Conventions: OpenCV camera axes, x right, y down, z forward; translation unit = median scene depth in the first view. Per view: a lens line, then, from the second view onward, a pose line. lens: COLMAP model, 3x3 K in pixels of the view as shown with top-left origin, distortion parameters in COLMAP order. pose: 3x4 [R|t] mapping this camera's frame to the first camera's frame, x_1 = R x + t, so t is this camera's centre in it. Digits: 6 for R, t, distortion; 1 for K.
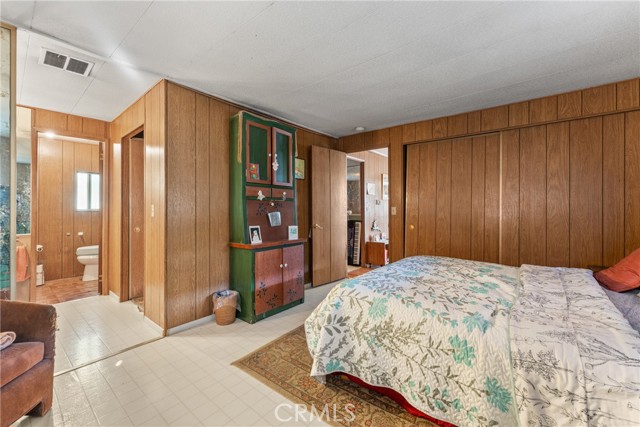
lens RADIAL K [[255.3, 0, 320.8], [0, 255.3, 211.1], [0, 0, 1]] dist [-0.001050, 0.000355]
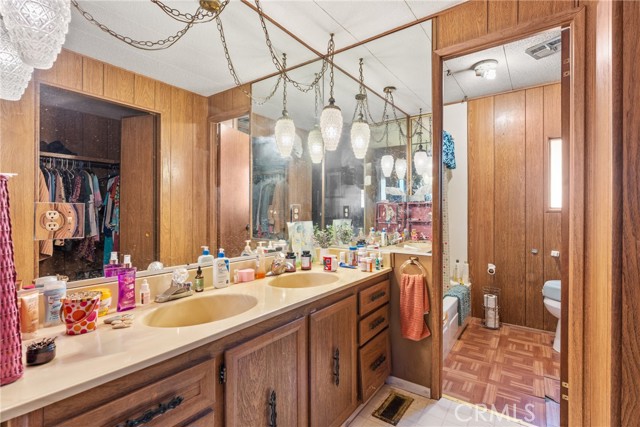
lens RADIAL K [[297.0, 0, 321.0], [0, 297.0, 209.2], [0, 0, 1]] dist [0.000012, -0.000032]
pose [[0.045505, 0.004492, -0.998954, -0.385766], [-0.001635, 0.999989, 0.004422, -0.006581], [0.998963, 0.001432, 0.045512, 0.542903]]
